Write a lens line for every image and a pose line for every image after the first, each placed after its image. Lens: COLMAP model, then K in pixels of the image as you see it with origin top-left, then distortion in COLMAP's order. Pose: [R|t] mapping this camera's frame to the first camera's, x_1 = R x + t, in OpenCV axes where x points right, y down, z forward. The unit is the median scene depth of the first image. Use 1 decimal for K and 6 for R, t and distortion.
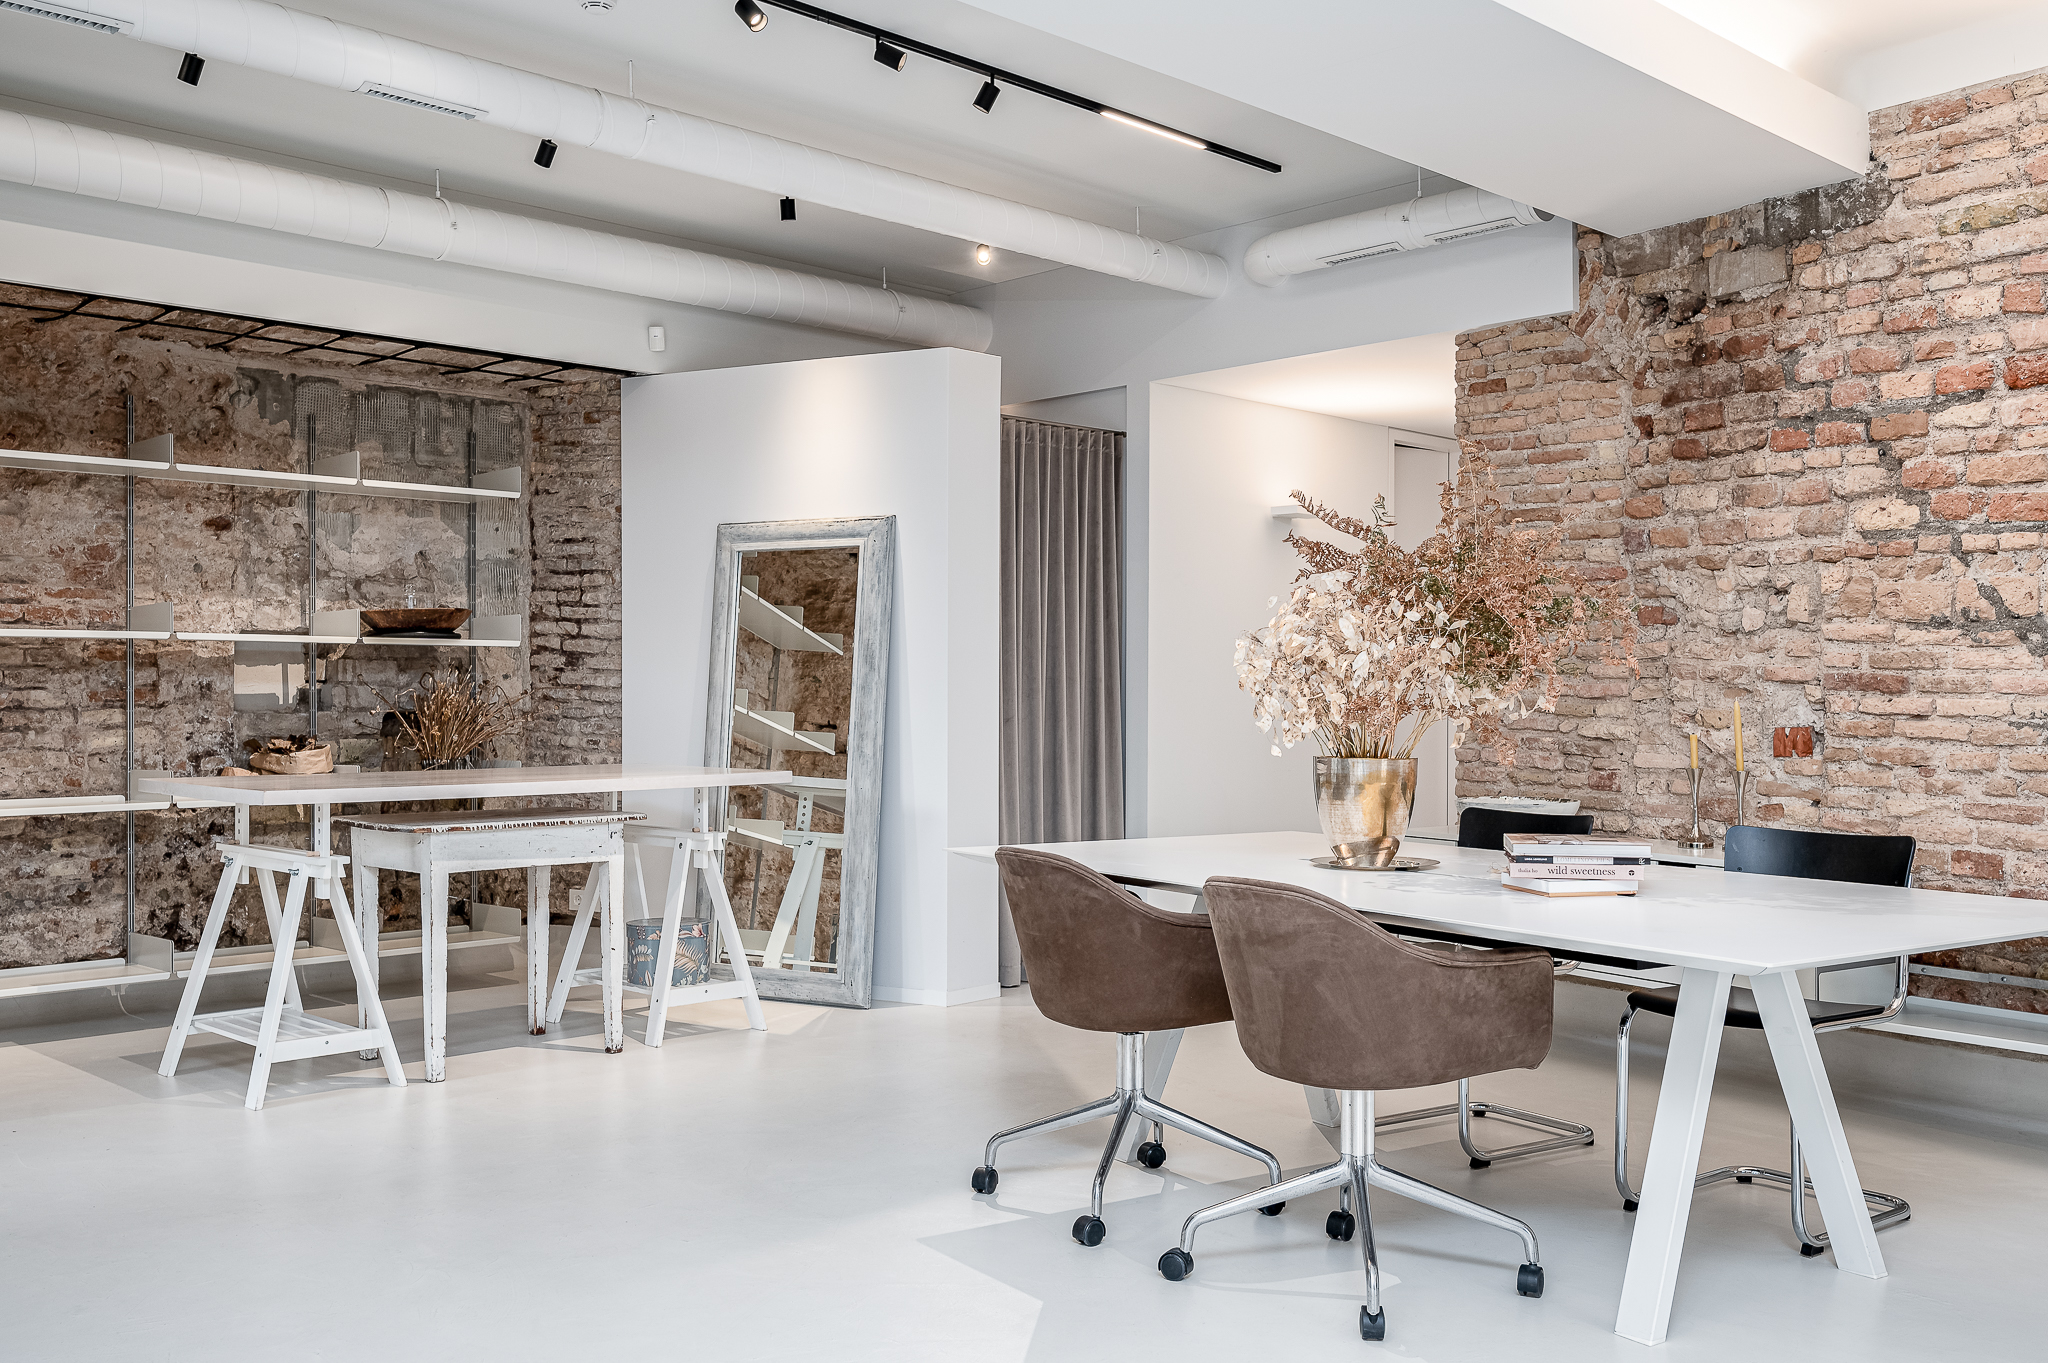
lens RADIAL K [[1737.7, 0, 1020.0], [0, 1737.7, 687.8], [0, 0, 1]] dist [0.015036, -0.000519]
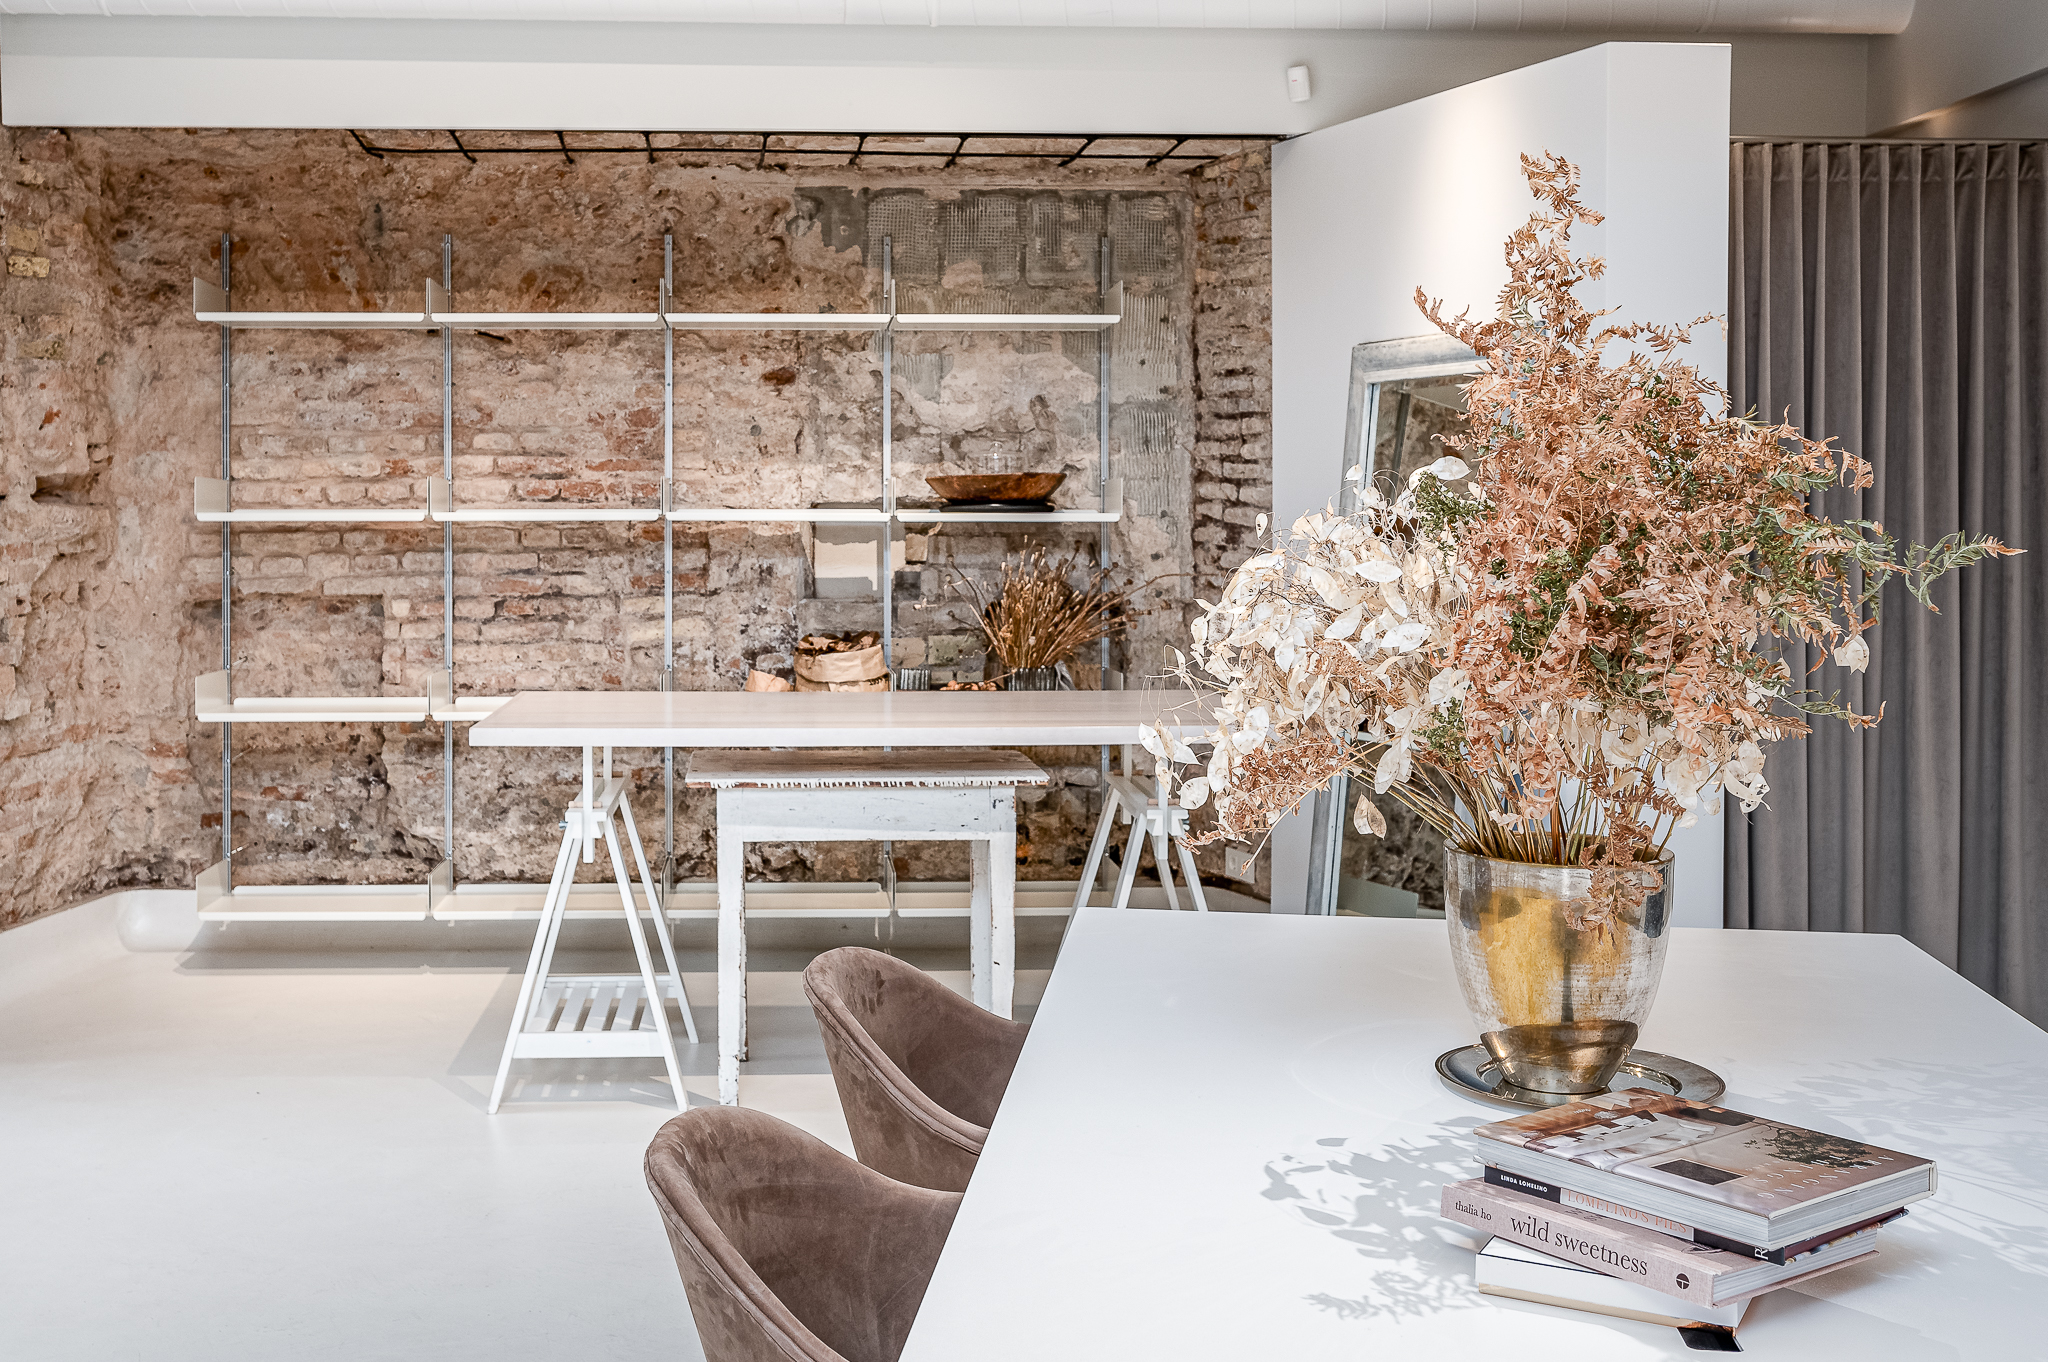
lens RADIAL K [[2124.7, 0, 986.2], [0, 2124.7, 527.6], [0, 0, 1]] dist [0.011438, 0.000000]
pose [[0.758869, 0.008969, -0.651182, 0.276226], [-0.002584, 0.999939, 0.010761, -0.031923], [0.651238, -0.006483, 0.758846, 0.280808]]
